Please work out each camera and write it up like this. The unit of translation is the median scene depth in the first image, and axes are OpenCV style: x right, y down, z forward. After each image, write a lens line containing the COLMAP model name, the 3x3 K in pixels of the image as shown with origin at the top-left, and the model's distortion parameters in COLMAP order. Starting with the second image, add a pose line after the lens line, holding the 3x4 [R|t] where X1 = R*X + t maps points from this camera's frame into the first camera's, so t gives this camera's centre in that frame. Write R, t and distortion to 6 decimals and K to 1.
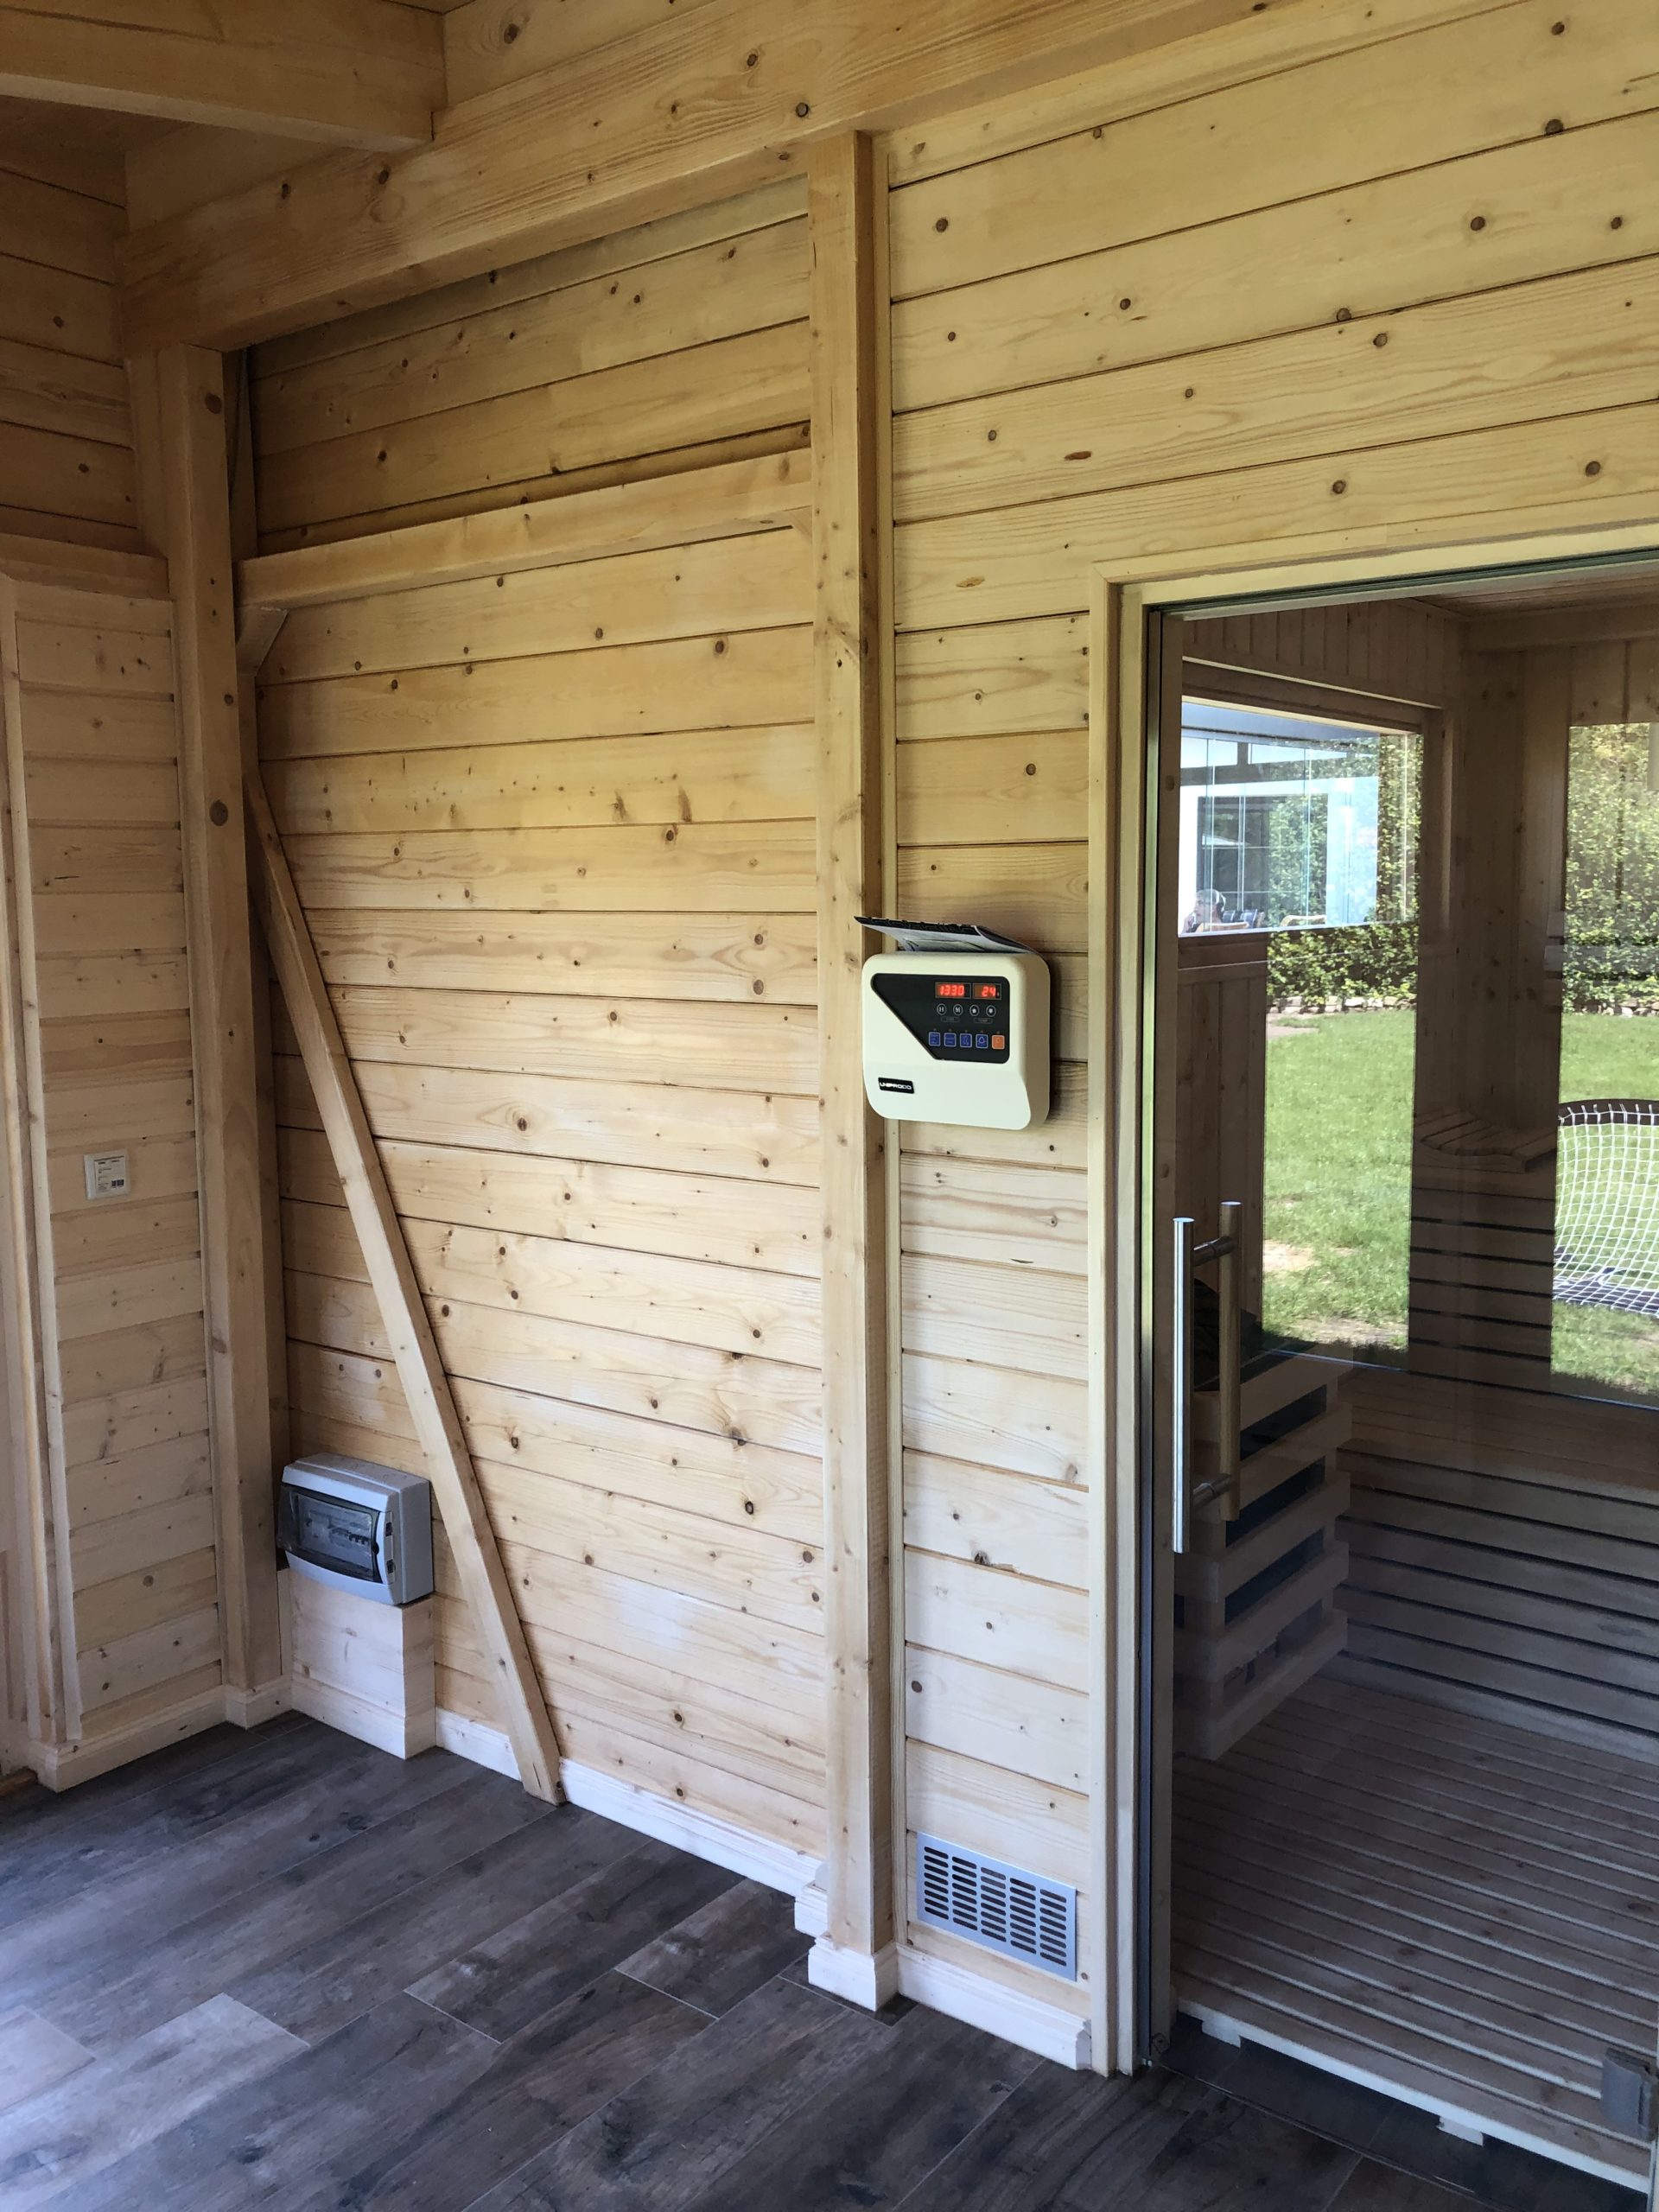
lens RADIAL K [[1799.6, 0, 827.1], [0, 1799.6, 1086.7], [0, 0, 1]] dist [0.022524, -0.029183]
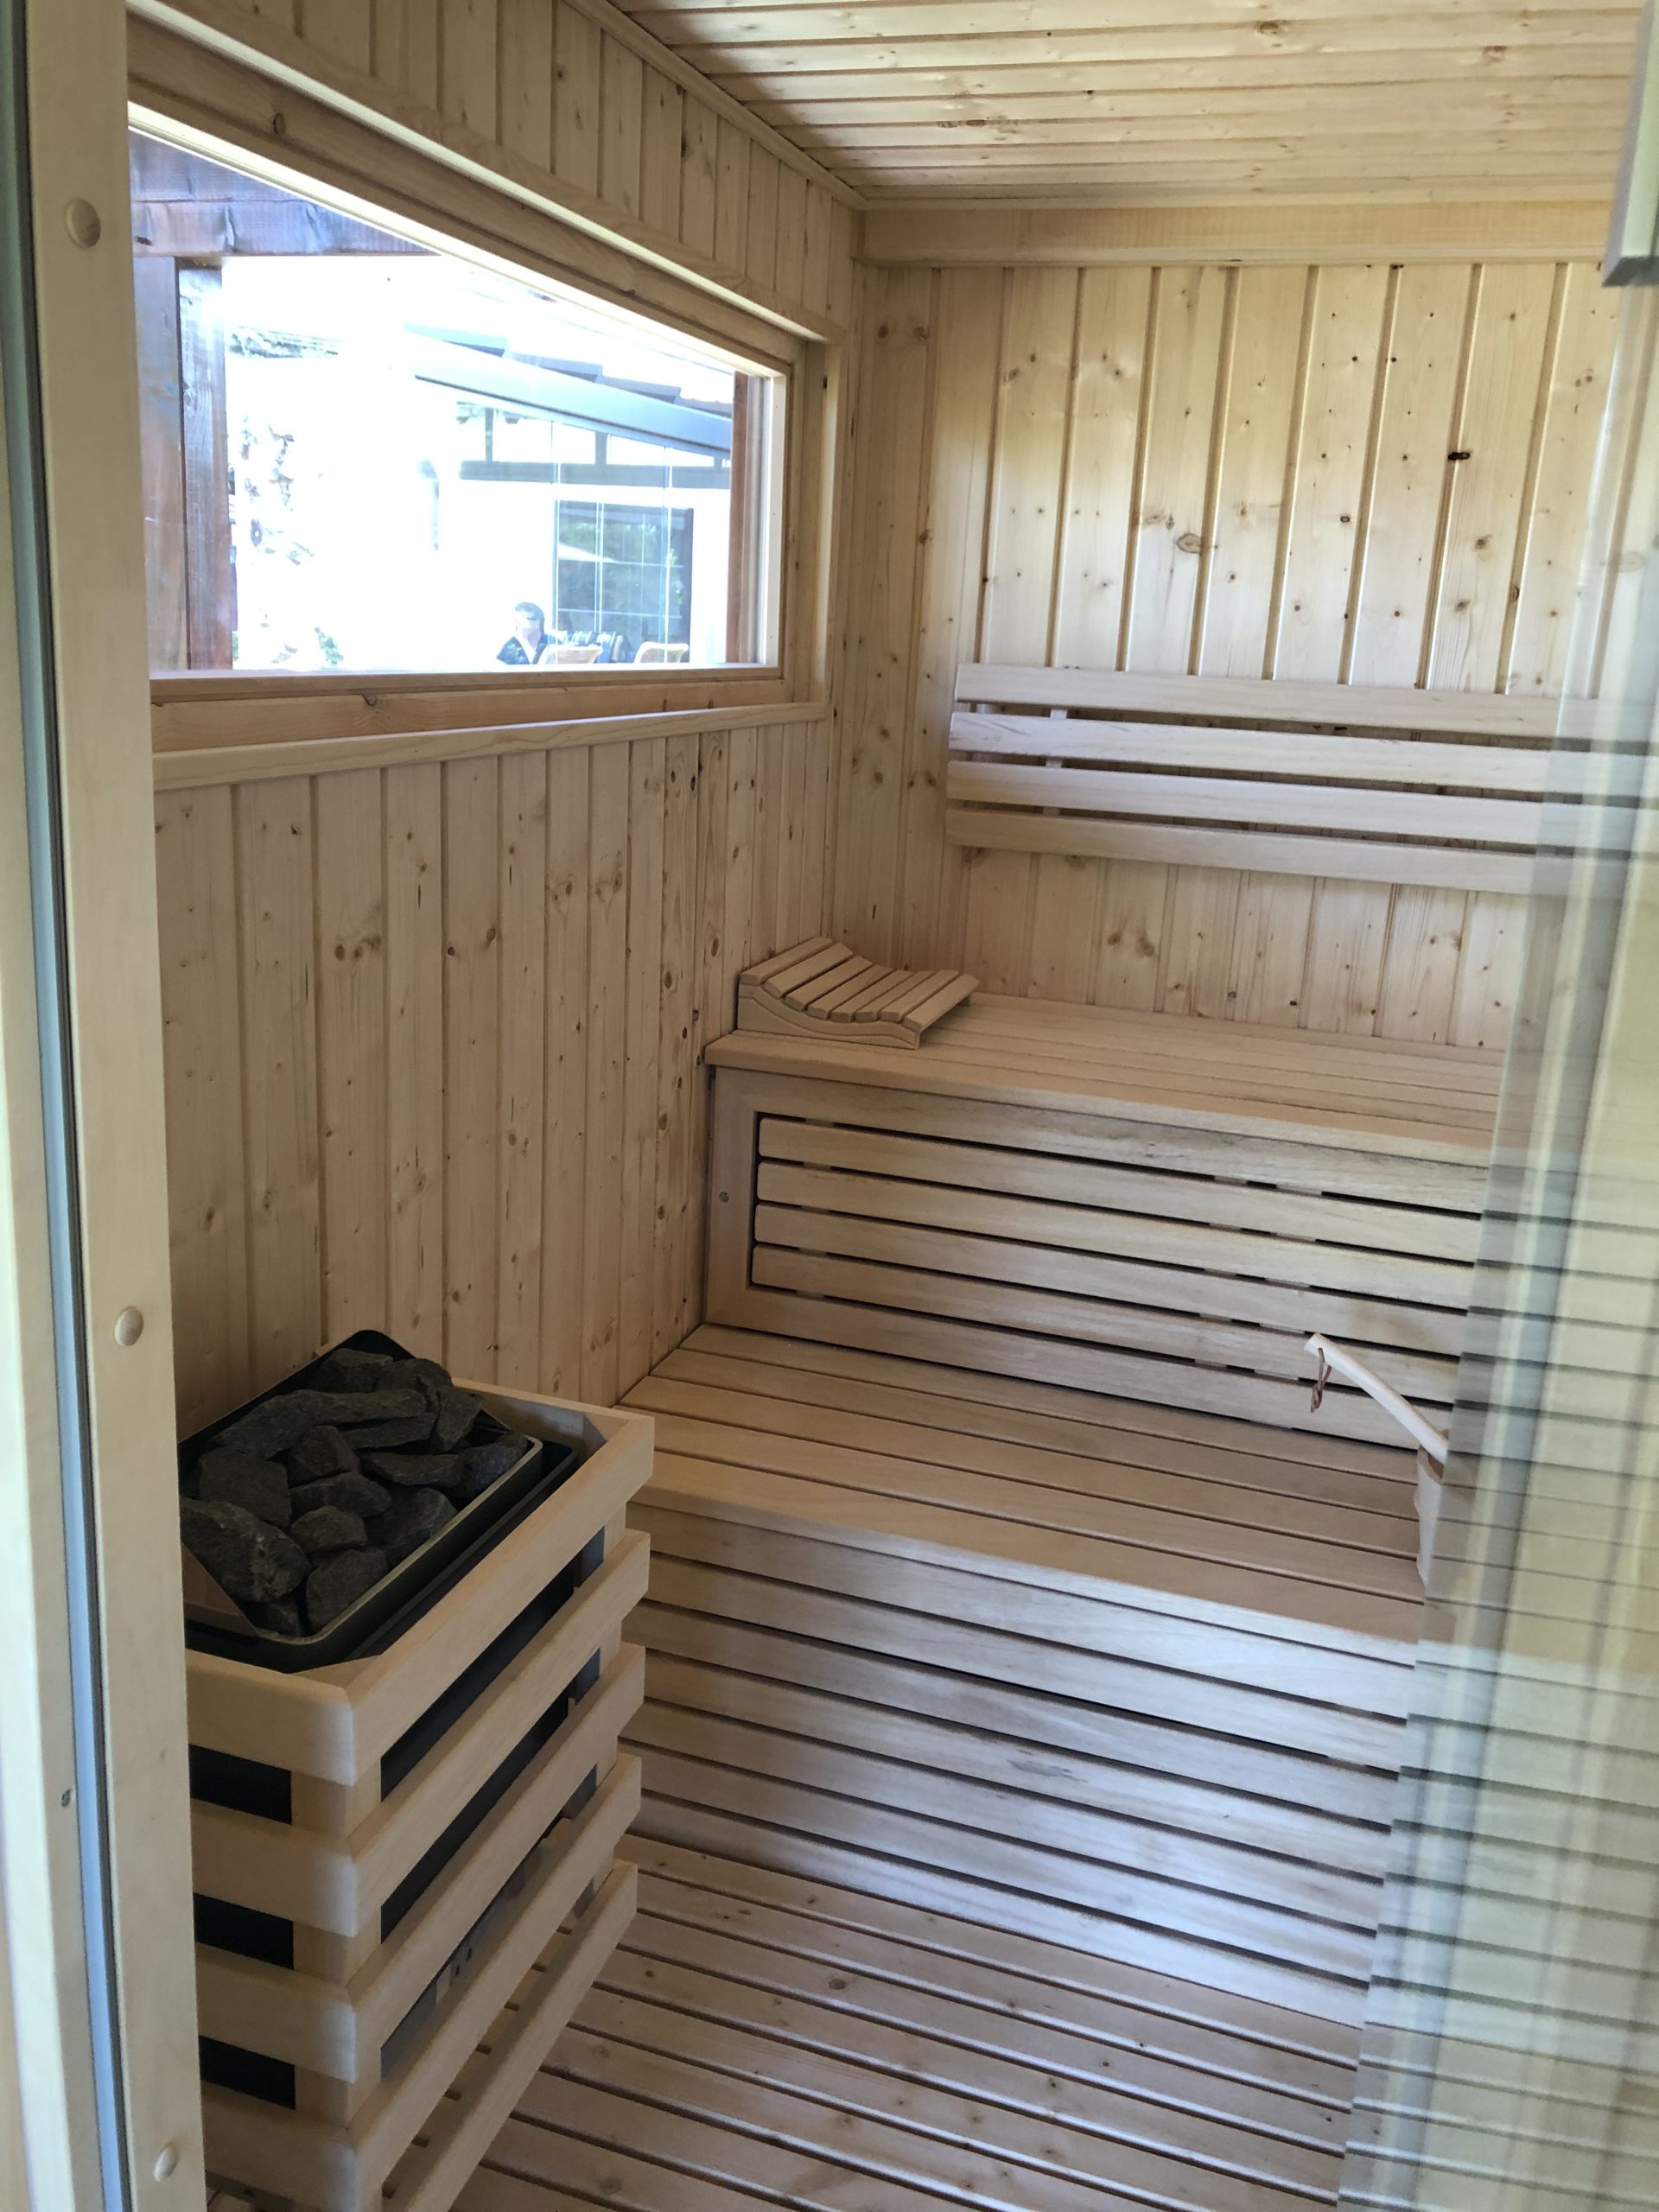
lens RADIAL K [[1799.6, 0, 832.5], [0, 1799.6, 1075.2], [0, 0, 1]] dist [0.022524, -0.029183]
pose [[0.940141, -0.021534, 0.340105, 0.189088], [-0.028403, 0.989578, 0.141170, -0.061103], [-0.339600, -0.142380, 0.929731, 0.578157]]
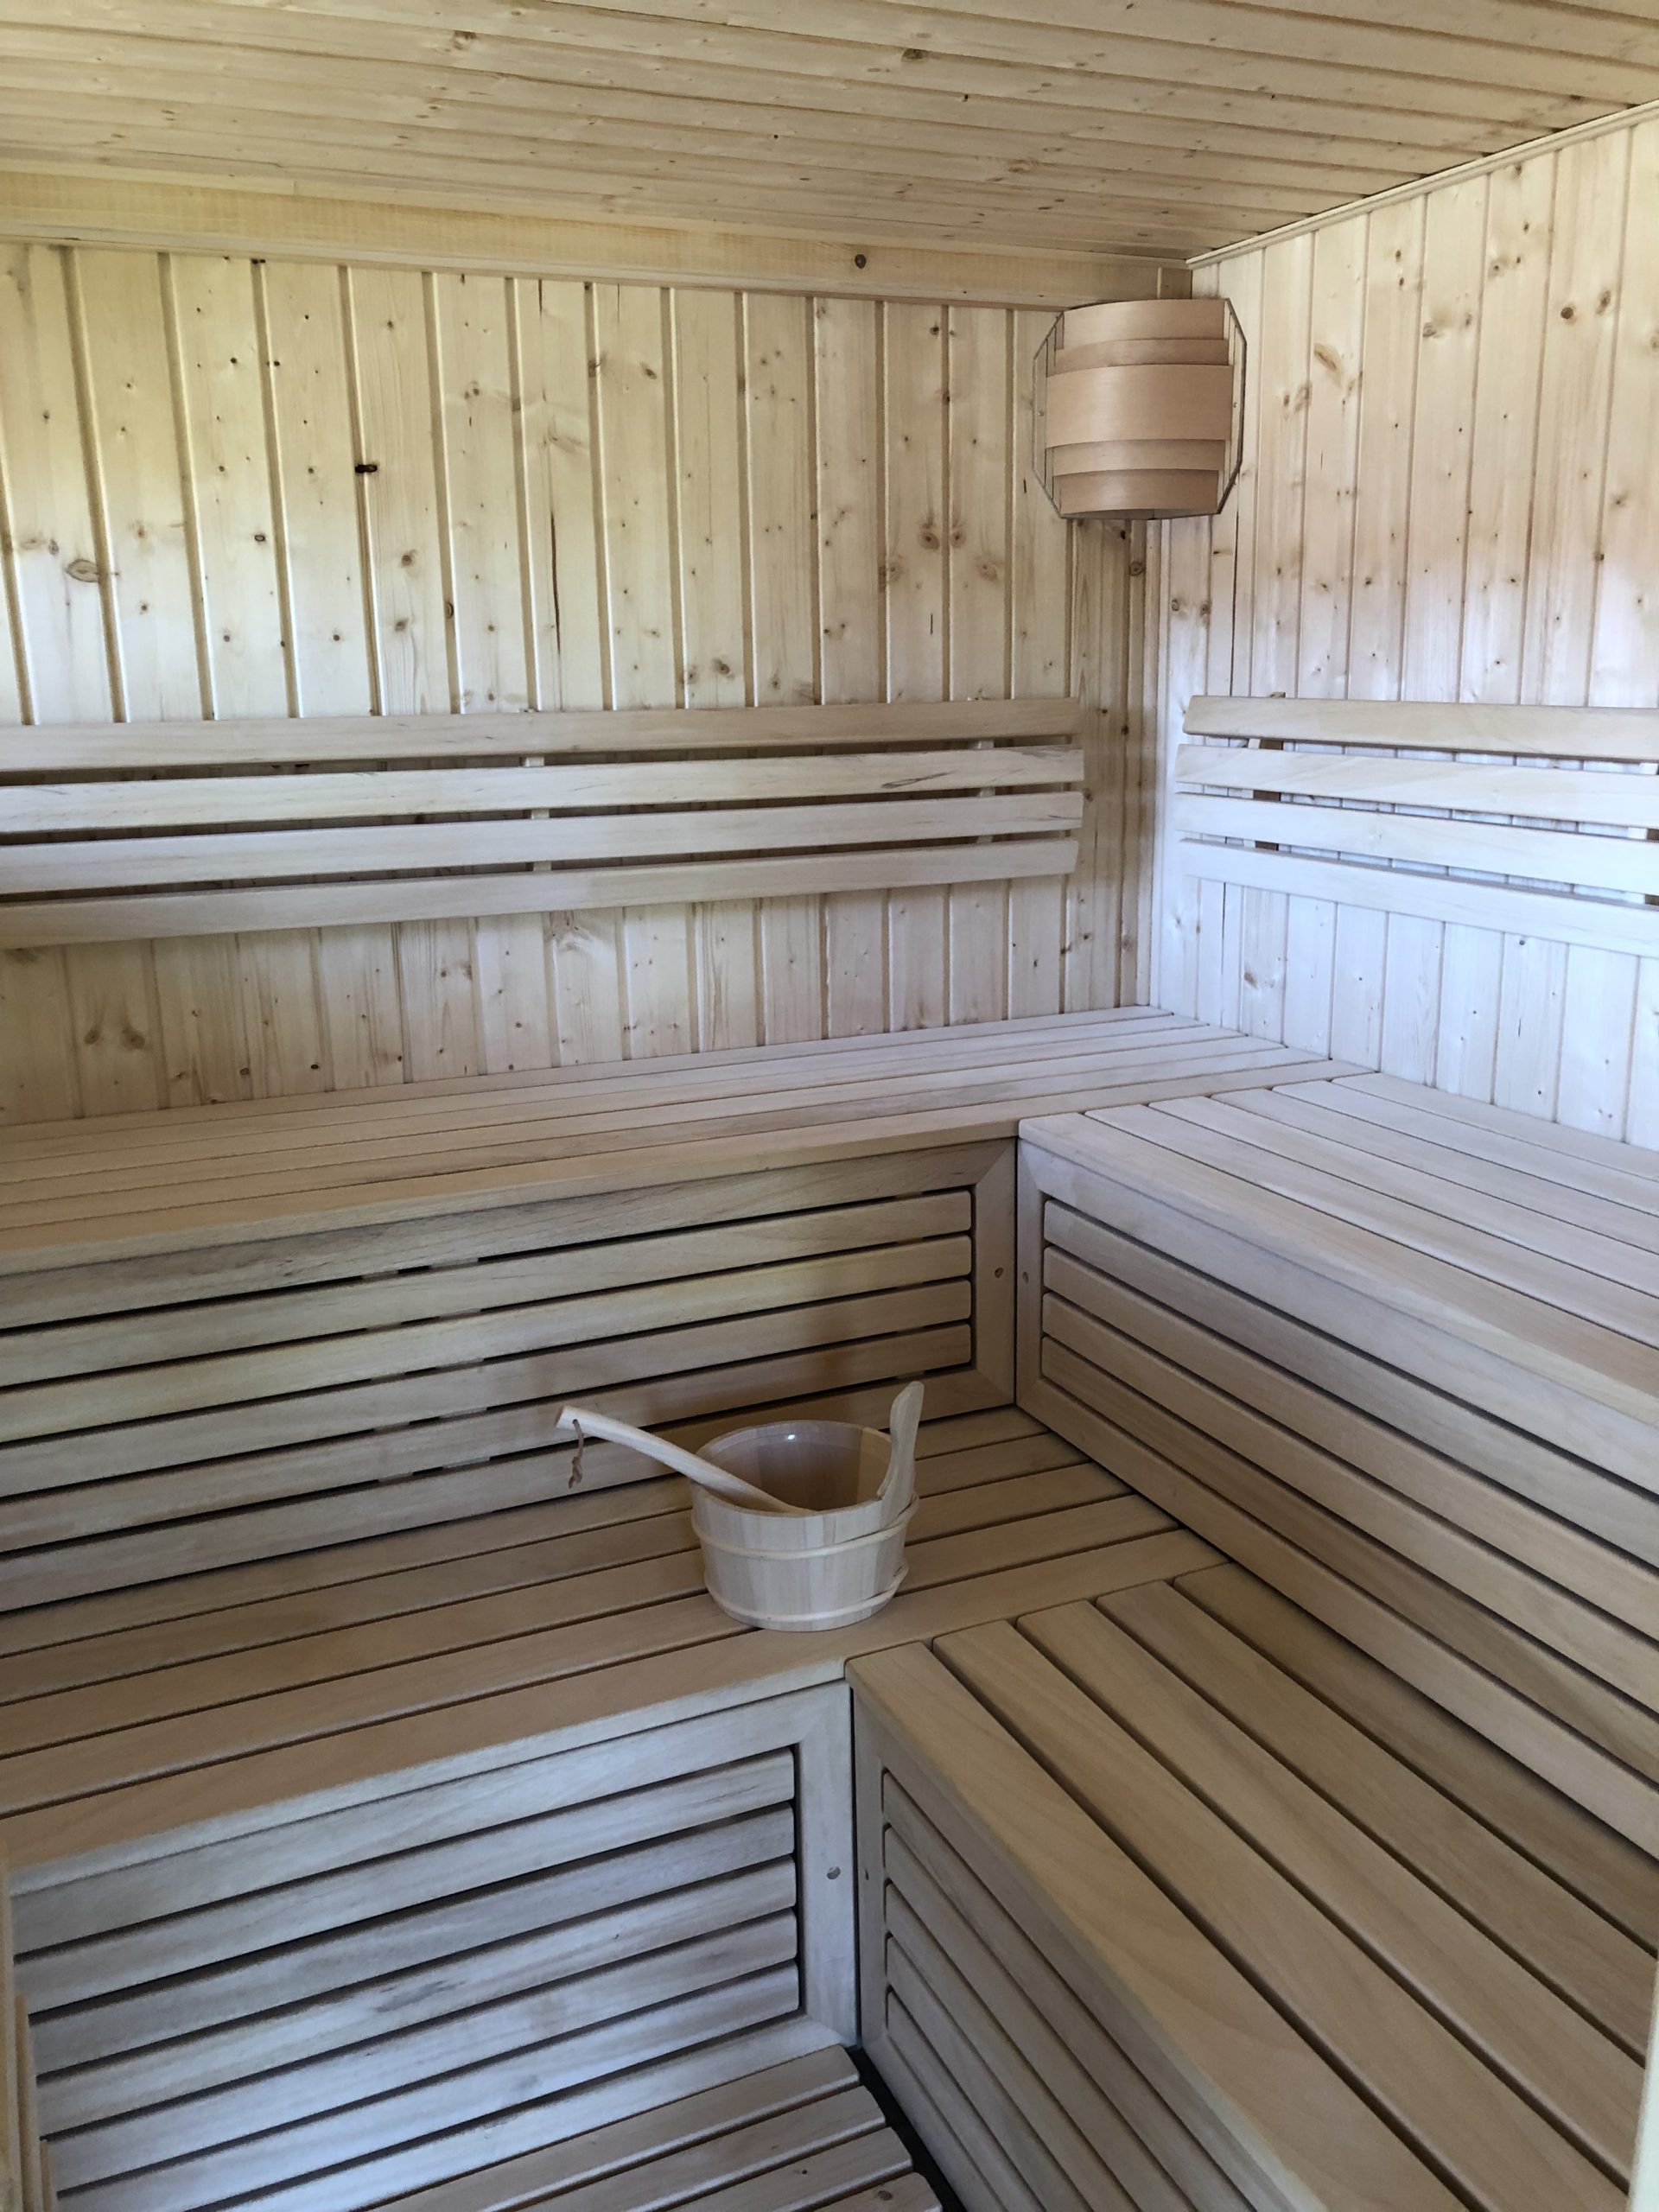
lens RADIAL K [[1799.6, 0, 832.8], [0, 1799.6, 1100.1], [0, 0, 1]] dist [0.022524, -0.029183]
pose [[0.467815, -0.205901, 0.859508, 0.085232], [0.105303, 0.978543, 0.177103, -0.089537], [-0.877531, 0.007658, 0.479459, 0.791241]]
